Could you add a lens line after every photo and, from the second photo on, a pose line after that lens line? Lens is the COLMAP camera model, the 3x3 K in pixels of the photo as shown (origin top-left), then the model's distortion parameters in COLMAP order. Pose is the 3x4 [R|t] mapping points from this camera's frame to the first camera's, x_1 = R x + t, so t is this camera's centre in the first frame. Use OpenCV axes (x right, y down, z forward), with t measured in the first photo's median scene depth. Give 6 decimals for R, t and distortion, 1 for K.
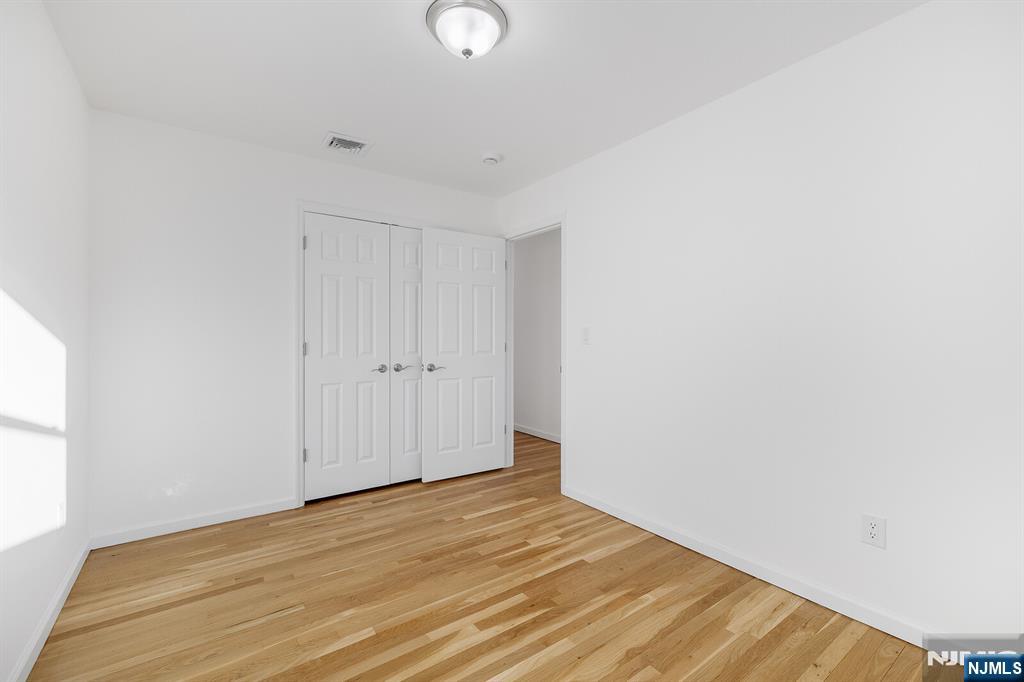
lens RADIAL K [[438.1, 0, 513.2], [0, 438.1, 341.4], [0, 0, 1]] dist [0.002949, -0.000816]
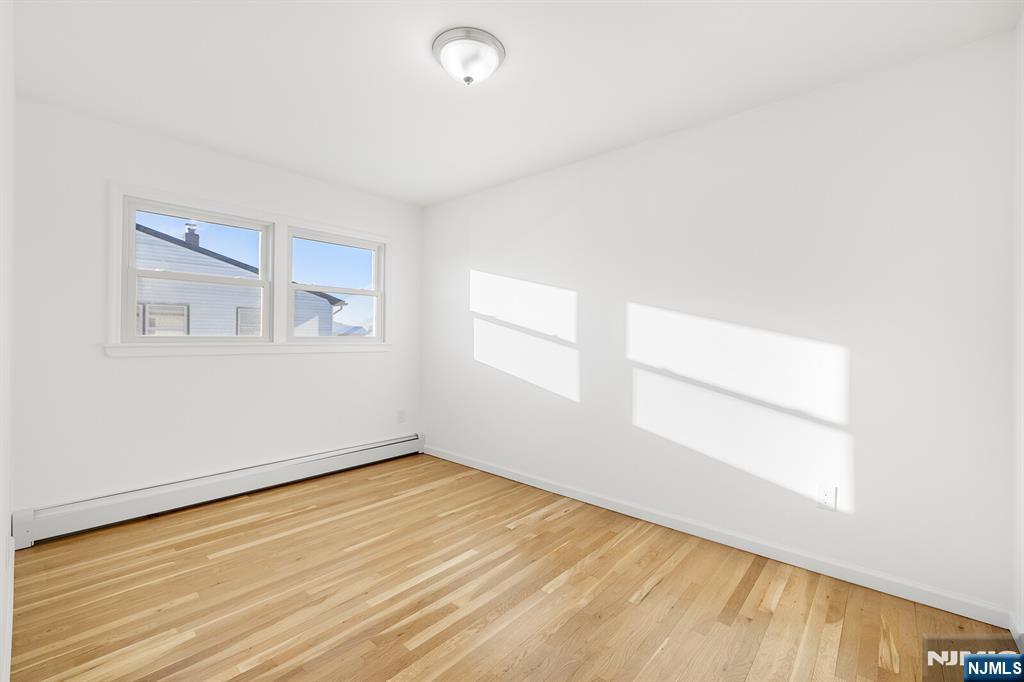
lens RADIAL K [[438.1, 0, 512.0], [0, 438.1, 336.8], [0, 0, 1]] dist [0.002949, -0.000816]
pose [[-0.976749, -0.010196, -0.214144, 0.018858], [-0.010958, 0.999937, 0.002372, -0.009913], [0.214106, 0.004663, -0.976799, 1.980399]]
